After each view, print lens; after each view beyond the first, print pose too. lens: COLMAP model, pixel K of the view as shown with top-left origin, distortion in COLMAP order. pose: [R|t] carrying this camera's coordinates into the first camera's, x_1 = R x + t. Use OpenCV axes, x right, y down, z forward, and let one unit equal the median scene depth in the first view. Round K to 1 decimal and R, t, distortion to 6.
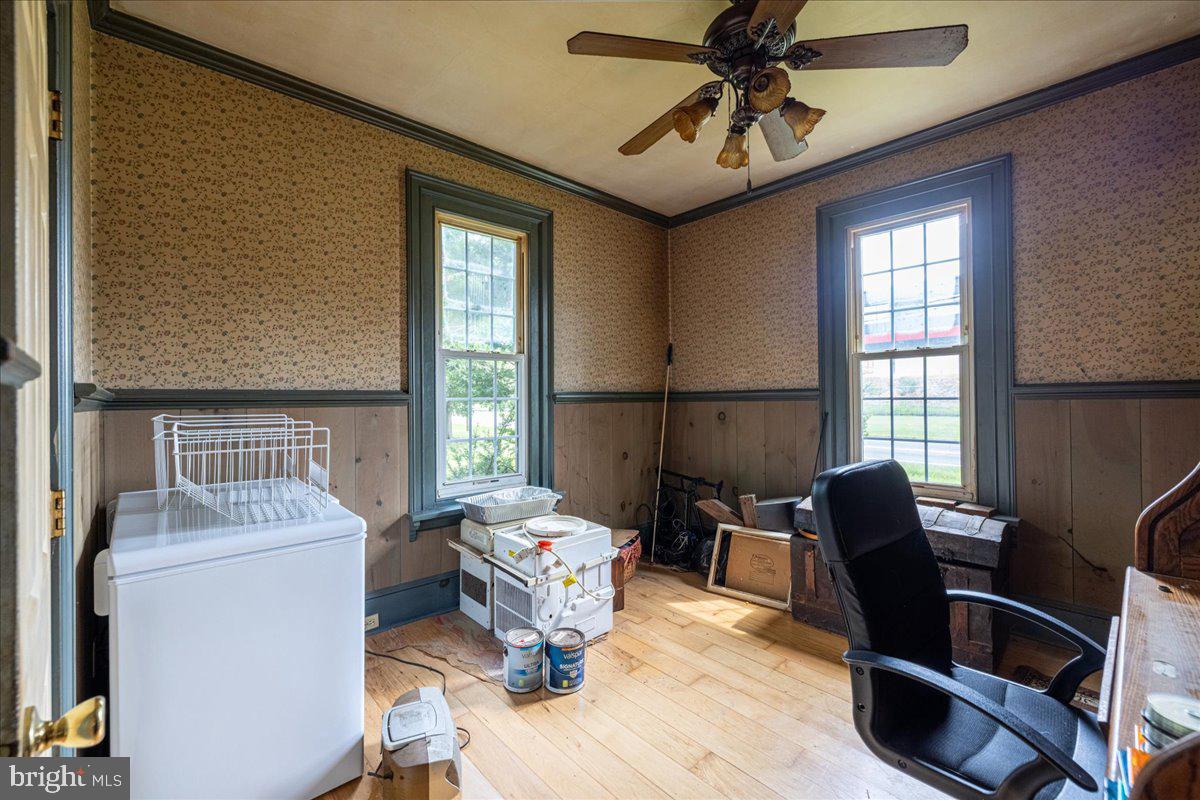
lens RADIAL K [[493.6, 0, 594.9], [0, 493.6, 395.3], [0, 0, 1]] dist [0.000187, -0.000049]
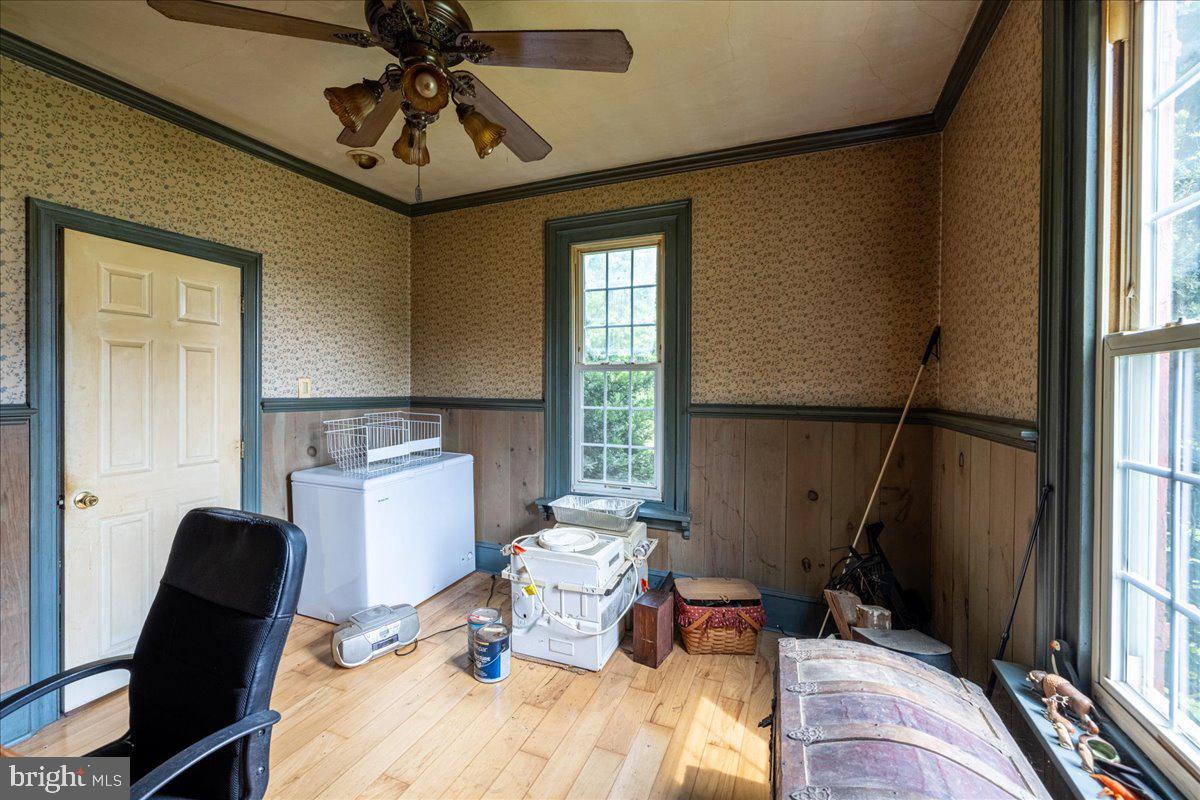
lens RADIAL K [[493.6, 0, 591.8], [0, 493.6, 392.5], [0, 0, 1]] dist [0.000187, -0.000049]
pose [[0.420917, 0.024198, -0.906776, 0.751110], [-0.005681, 0.999695, 0.024041, -0.054741], [0.907081, -0.004968, 0.420926, 0.543261]]
